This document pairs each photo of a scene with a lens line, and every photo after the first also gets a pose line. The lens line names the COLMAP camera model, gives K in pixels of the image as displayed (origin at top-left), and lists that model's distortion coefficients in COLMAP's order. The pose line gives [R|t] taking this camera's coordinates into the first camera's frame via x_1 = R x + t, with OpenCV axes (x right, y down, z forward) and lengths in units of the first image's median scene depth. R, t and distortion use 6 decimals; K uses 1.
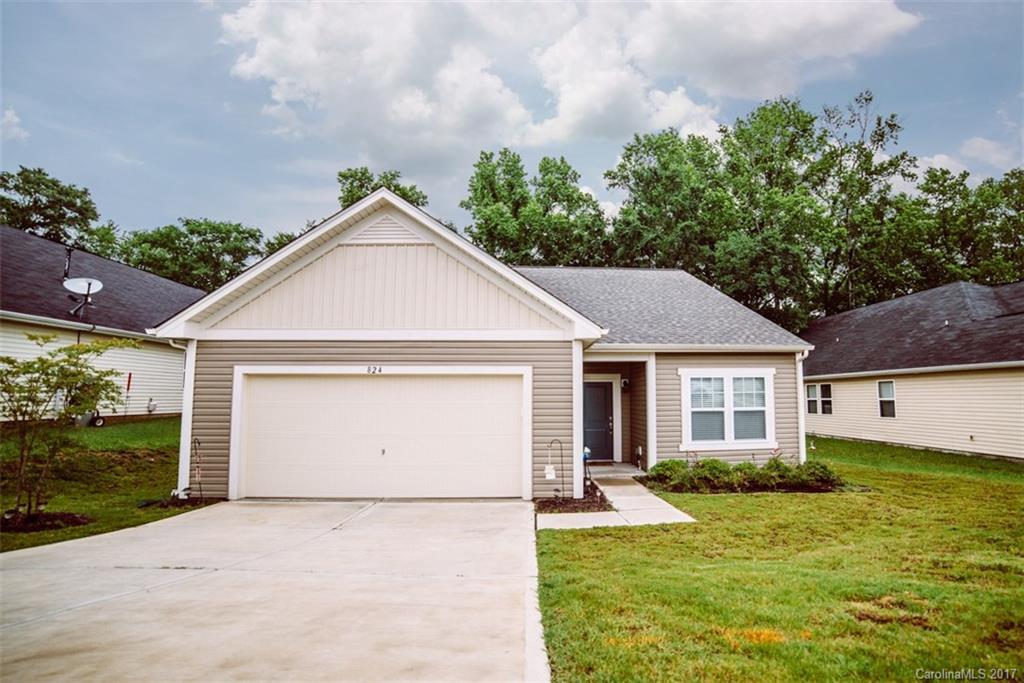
lens RADIAL K [[437.9, 0, 538.1], [0, 437.9, 345.5], [0, 0, 1]] dist [-0.099449, 0.039007]
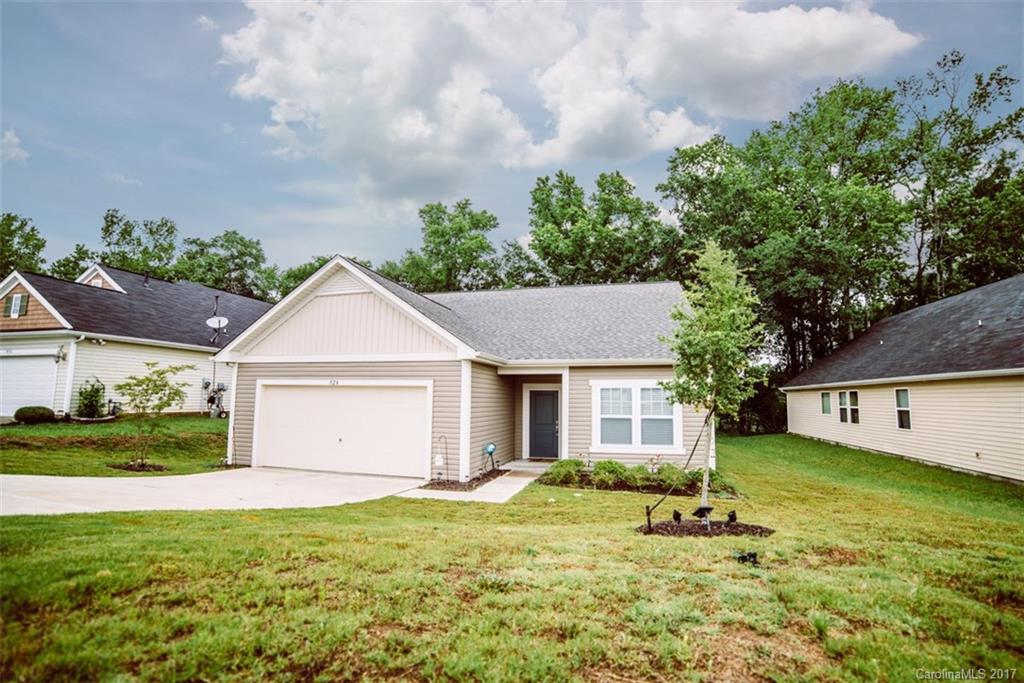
lens RADIAL K [[418.4, 0, 512.2], [0, 418.4, 343.6], [0, 0, 1]] dist [-0.108482, 0.038464]
pose [[0.959045, -0.026134, -0.282047, 0.401528], [0.021052, 0.999557, -0.021034, -0.022042], [0.282472, 0.014235, 0.959170, -0.101614]]
